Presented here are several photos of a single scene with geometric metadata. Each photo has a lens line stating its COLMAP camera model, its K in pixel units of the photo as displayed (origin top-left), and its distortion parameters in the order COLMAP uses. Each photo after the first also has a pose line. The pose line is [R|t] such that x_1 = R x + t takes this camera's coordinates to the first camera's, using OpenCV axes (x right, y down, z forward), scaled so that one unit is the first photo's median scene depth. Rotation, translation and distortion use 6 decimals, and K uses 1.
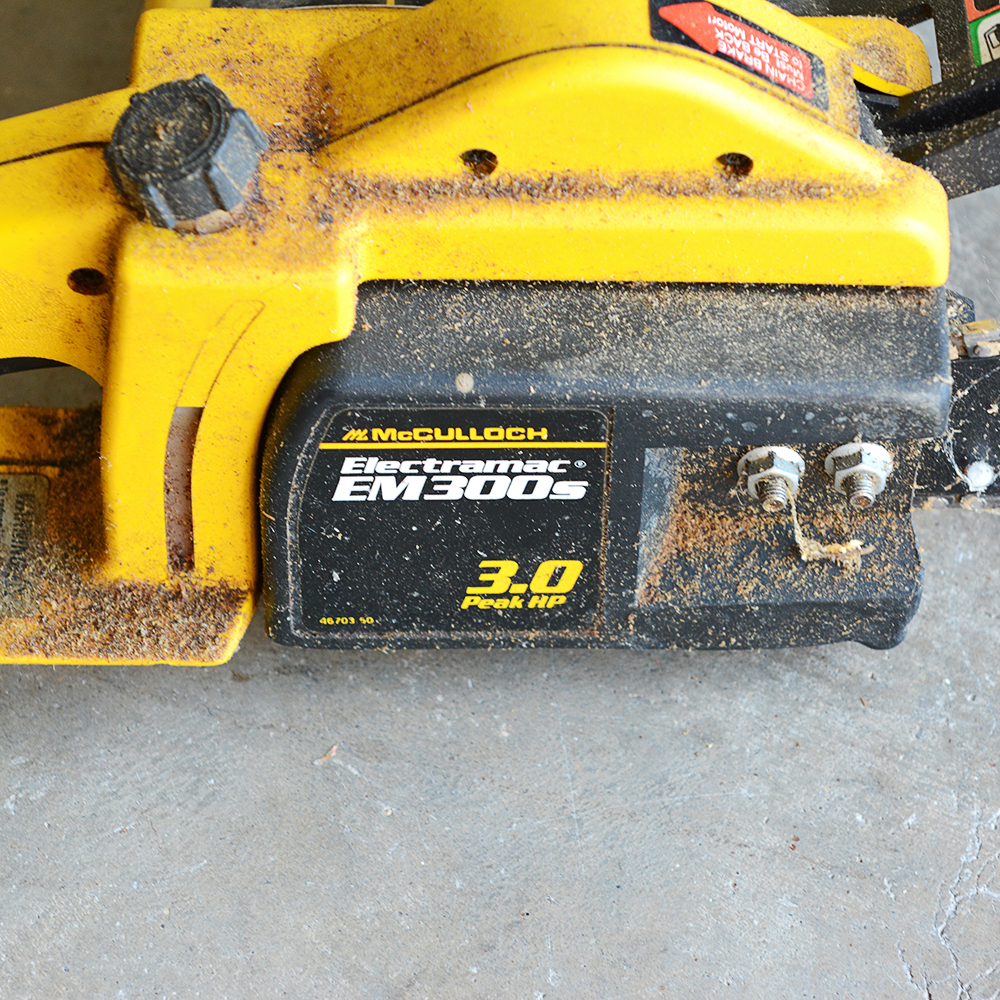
lens RADIAL K [[4338.6, 0, 500.0], [0, 4338.6, 500.0], [0, 0, 1]] dist [0.051082, 2.980474]
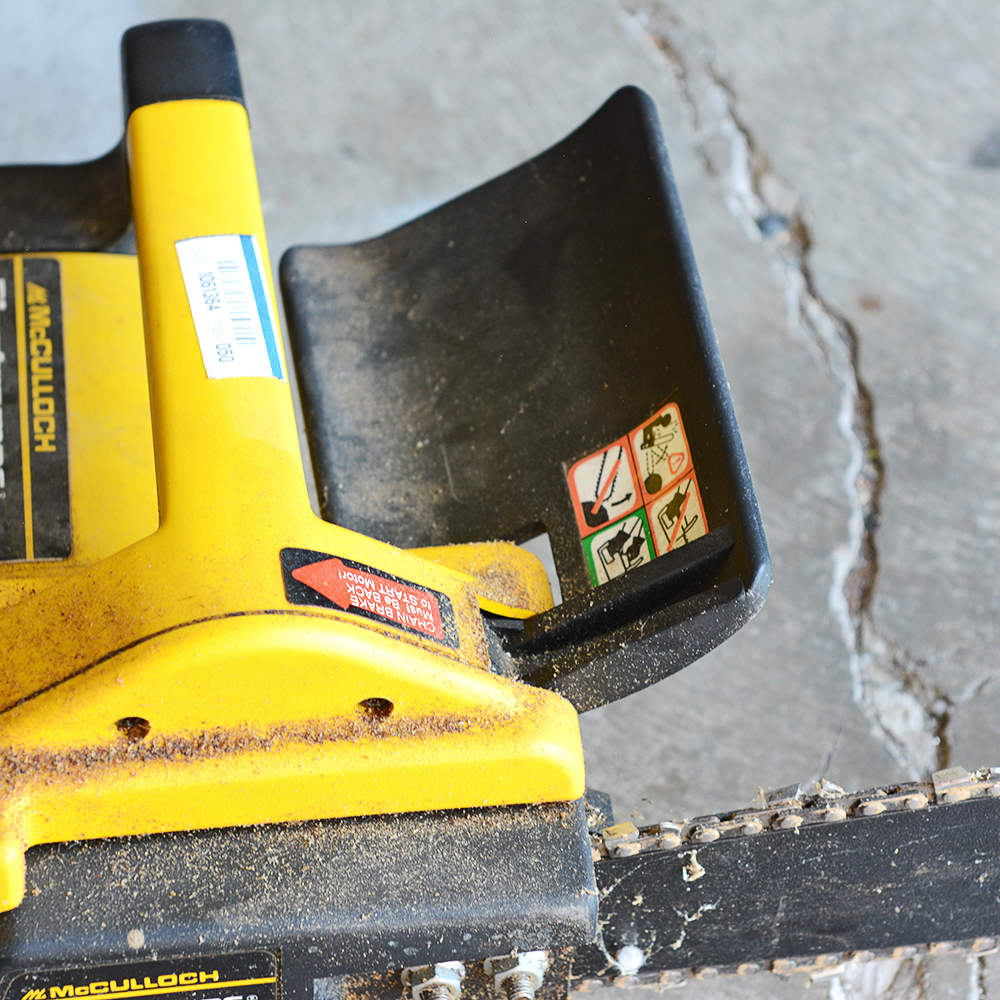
lens RADIAL K [[4338.6, 0, 500.0], [0, 4338.6, 500.0], [0, 0, 1]] dist [0.051082, 2.980474]
pose [[0.992346, -0.084603, 0.089951, -0.006277], [0.087630, 0.995694, -0.030246, -0.091610], [-0.087005, 0.037897, 0.995487, -0.050457]]
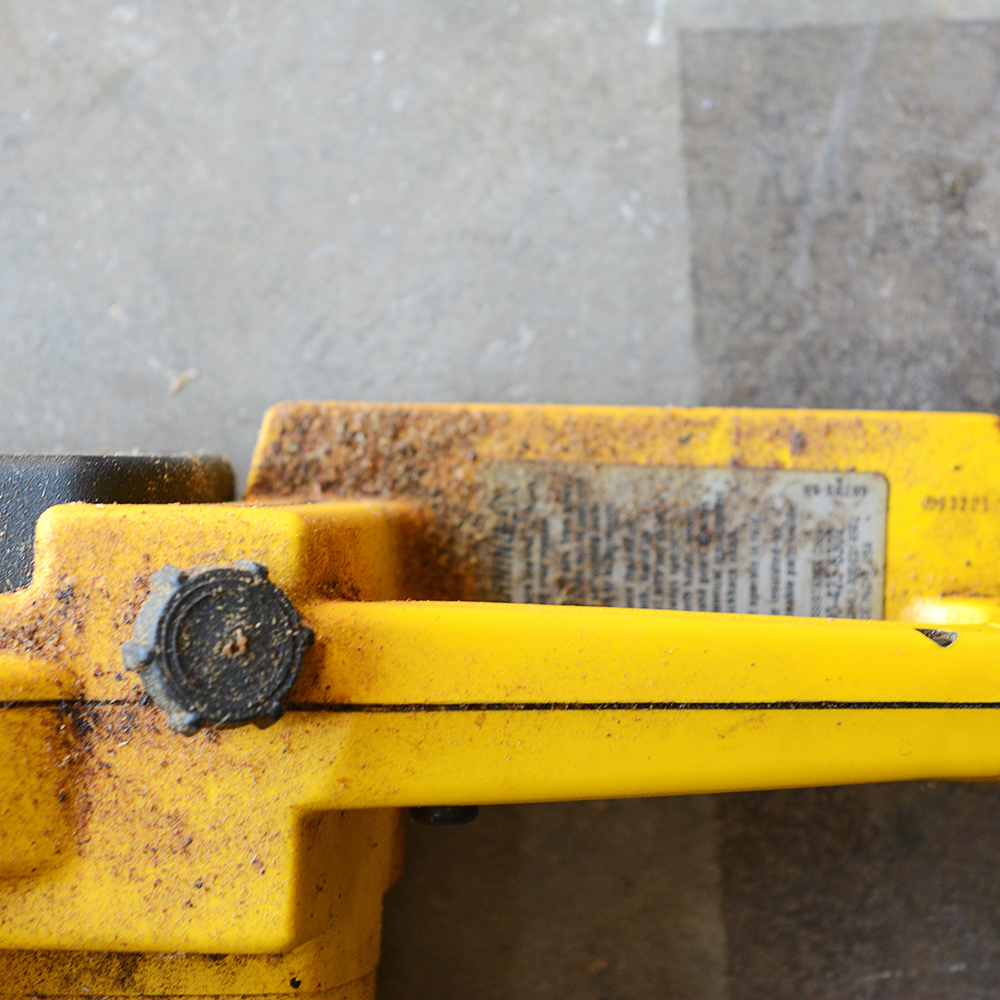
lens RADIAL K [[4180.5, 0, 500.0], [0, 4180.5, 500.0], [0, 0, 1]] dist [0.243108, -1.941867]
pose [[-0.998875, -0.012296, 0.045806, -0.159756], [0.037111, -0.804011, 0.593455, -0.524031], [0.029531, 0.594487, 0.803563, 0.325011]]
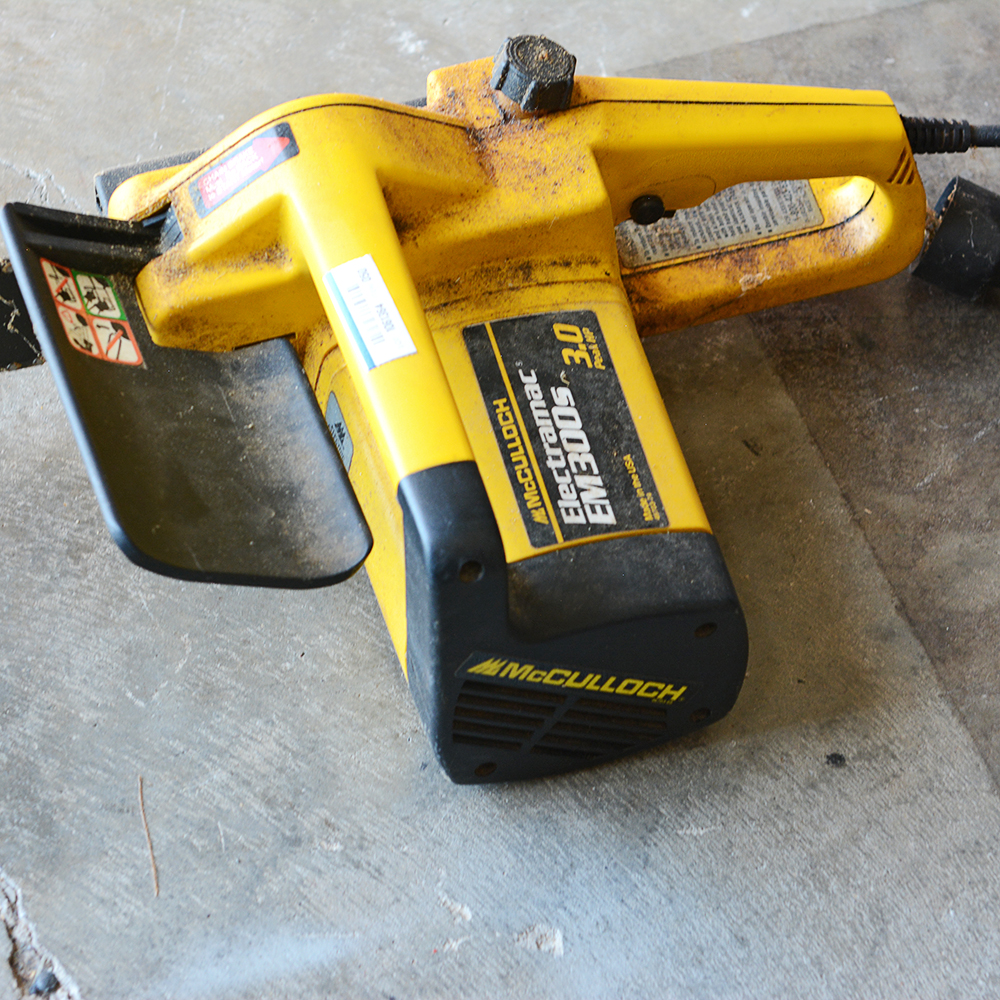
lens RADIAL K [[4338.6, 0, 500.0], [0, 4338.6, 500.0], [0, 0, 1]] dist [0.051082, 2.980474]
pose [[-0.957100, 0.225821, -0.181559, 0.294328], [-0.242398, -0.280701, 0.928682, -1.728579], [0.158752, 0.932851, 0.323398, 0.573271]]
